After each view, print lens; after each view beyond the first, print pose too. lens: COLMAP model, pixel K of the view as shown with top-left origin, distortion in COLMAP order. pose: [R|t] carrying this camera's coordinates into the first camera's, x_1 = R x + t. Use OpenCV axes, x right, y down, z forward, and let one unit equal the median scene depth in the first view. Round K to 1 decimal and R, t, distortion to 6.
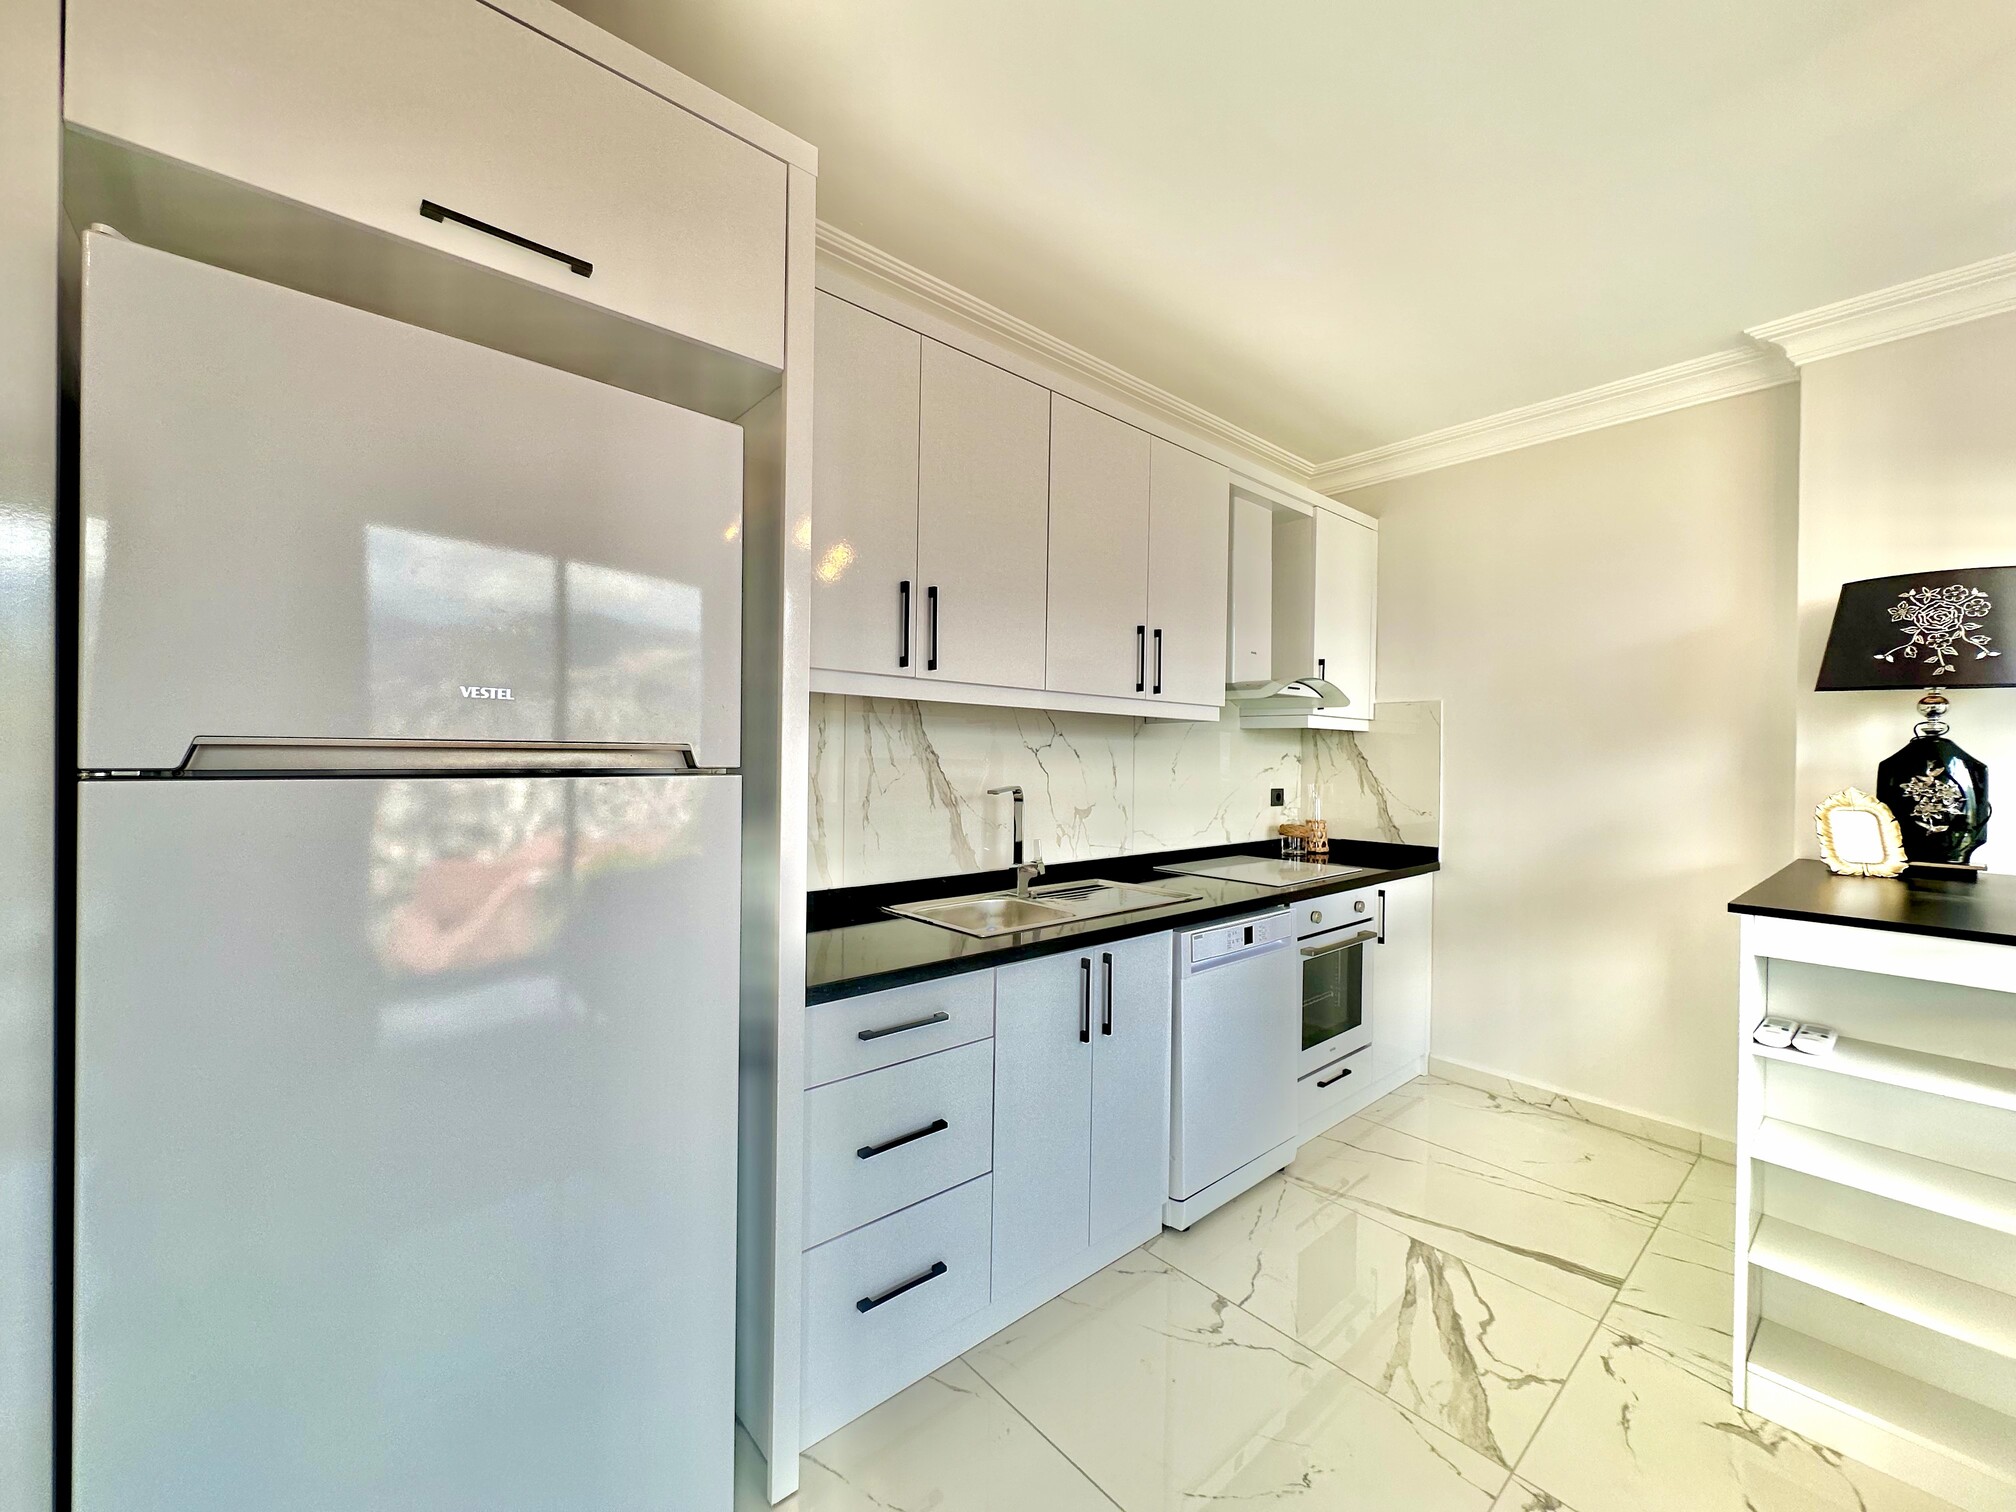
lens RADIAL K [[806.0, 0, 1013.7], [0, 806.0, 760.3], [0, 0, 1]] dist [0.000398, 0.000171]
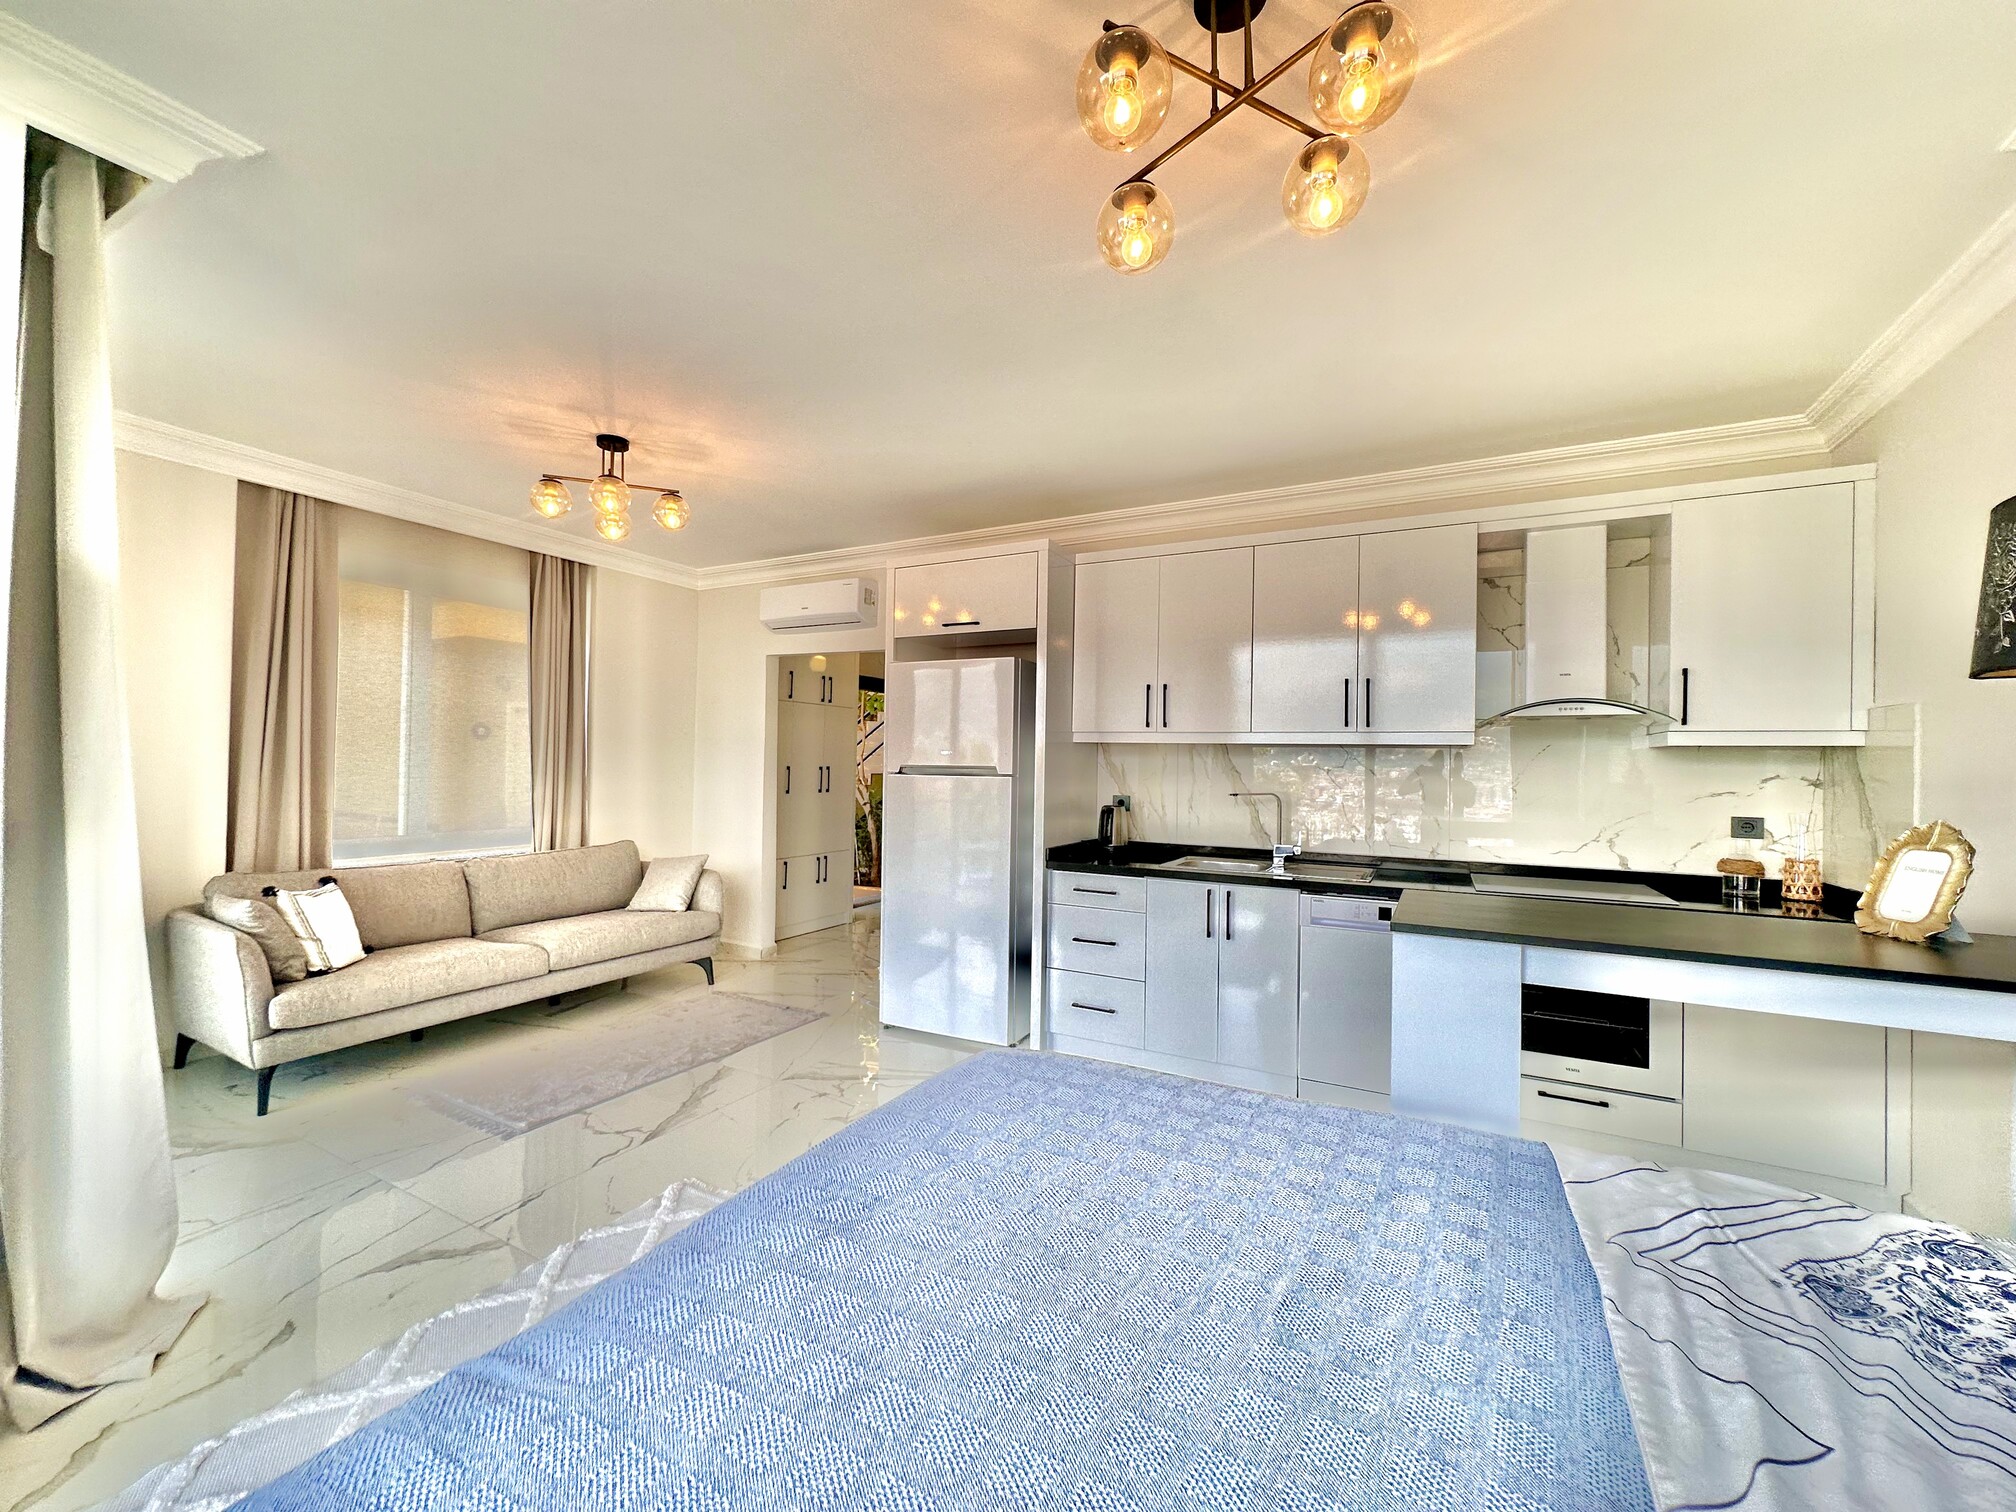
lens RADIAL K [[806.0, 0, 1013.7], [0, 806.0, 760.3], [0, 0, 1]] dist [0.000398, 0.000171]
pose [[0.351345, -0.013245, -0.936152, 0.891593], [-0.017127, 0.999642, -0.020571, 0.006703], [0.936089, 0.023261, 0.350992, -0.004840]]
